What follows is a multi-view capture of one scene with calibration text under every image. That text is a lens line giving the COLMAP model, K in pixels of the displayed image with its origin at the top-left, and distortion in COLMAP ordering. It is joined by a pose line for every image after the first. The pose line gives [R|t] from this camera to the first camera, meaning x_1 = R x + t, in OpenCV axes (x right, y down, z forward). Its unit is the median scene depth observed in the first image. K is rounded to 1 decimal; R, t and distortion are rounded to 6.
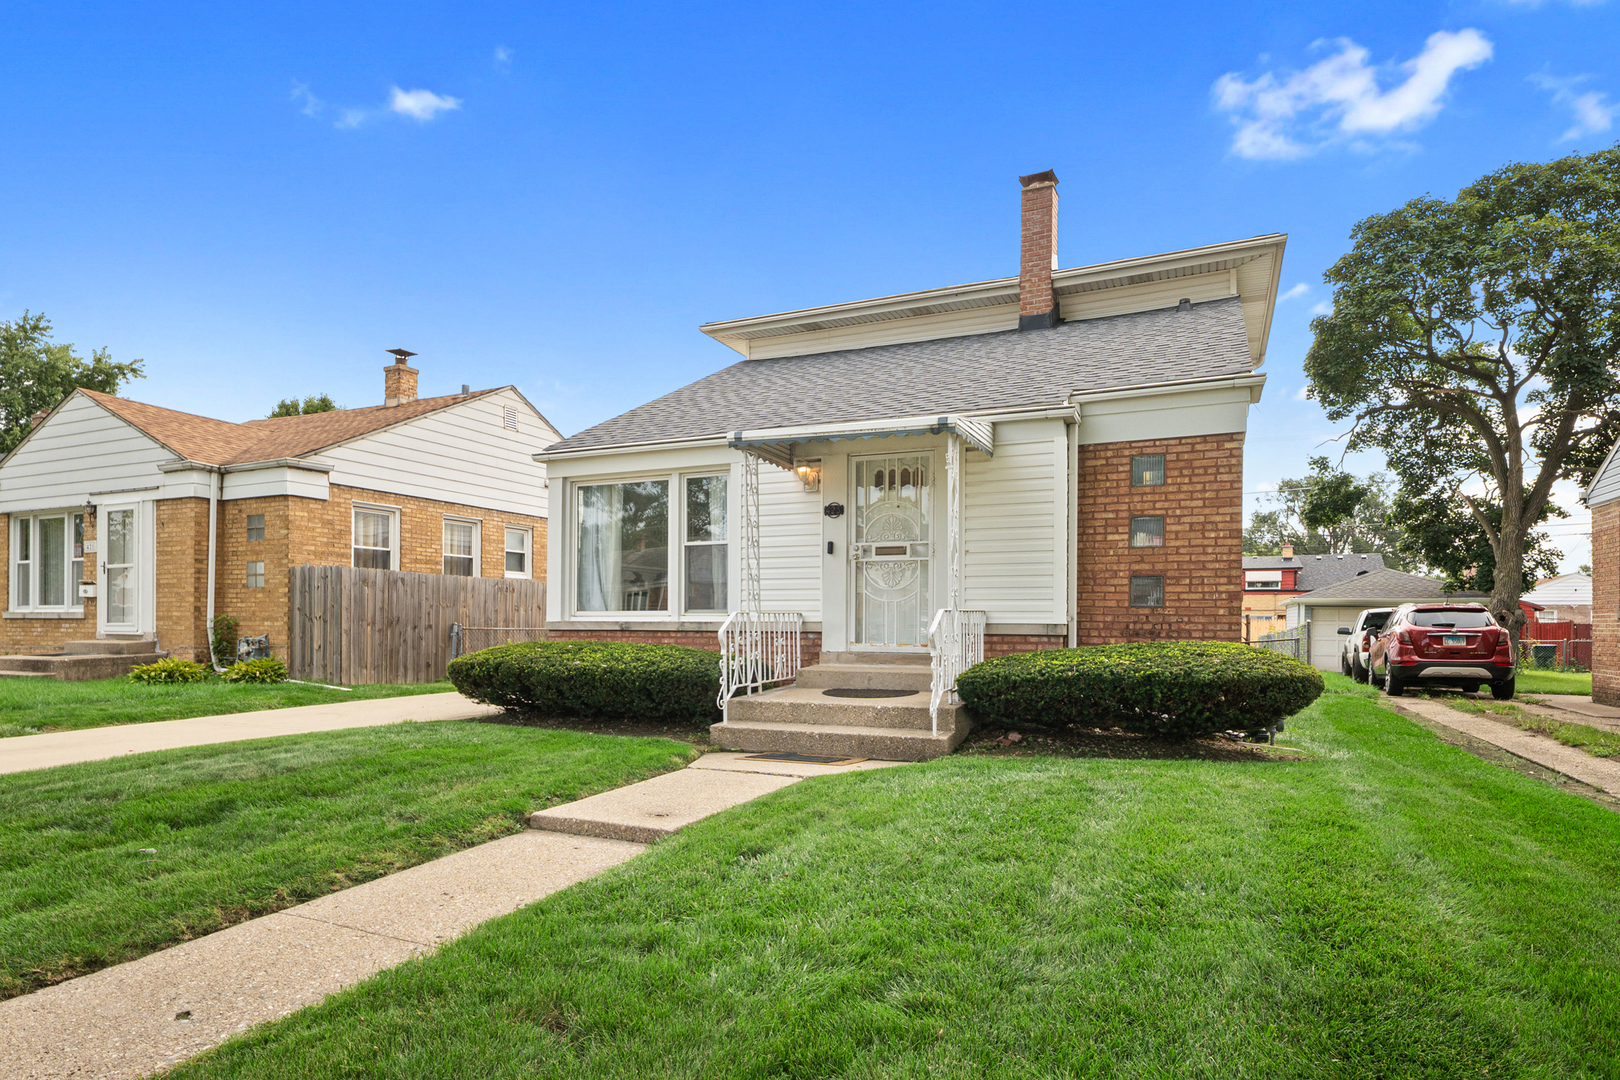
lens RADIAL K [[924.0, 0, 807.7], [0, 924.0, 634.4], [0, 0, 1]] dist [0.000240, -0.000496]
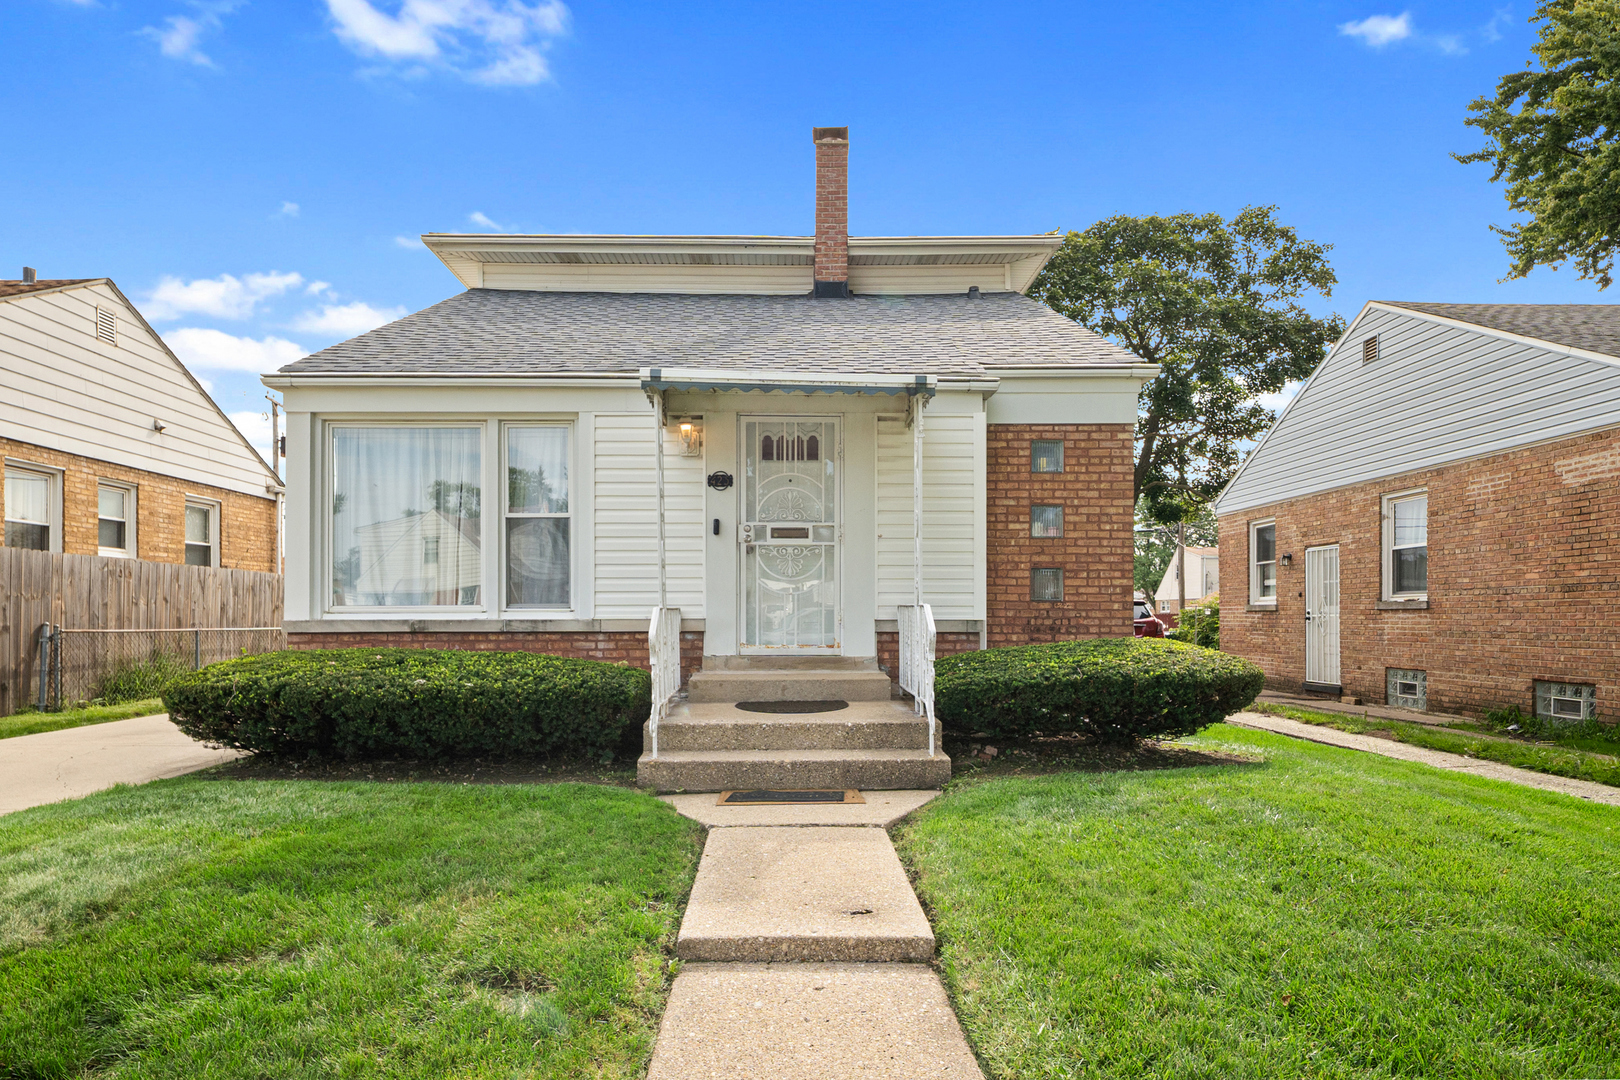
lens RADIAL K [[968.3, 0, 804.7], [0, 968.3, 623.6], [0, 0, 1]] dist [-0.001371, -0.001321]
pose [[0.902915, -0.008337, 0.429739, -0.280181], [0.010100, 0.999947, -0.001821, -0.007530], [-0.429701, 0.005985, 0.902951, 0.213512]]
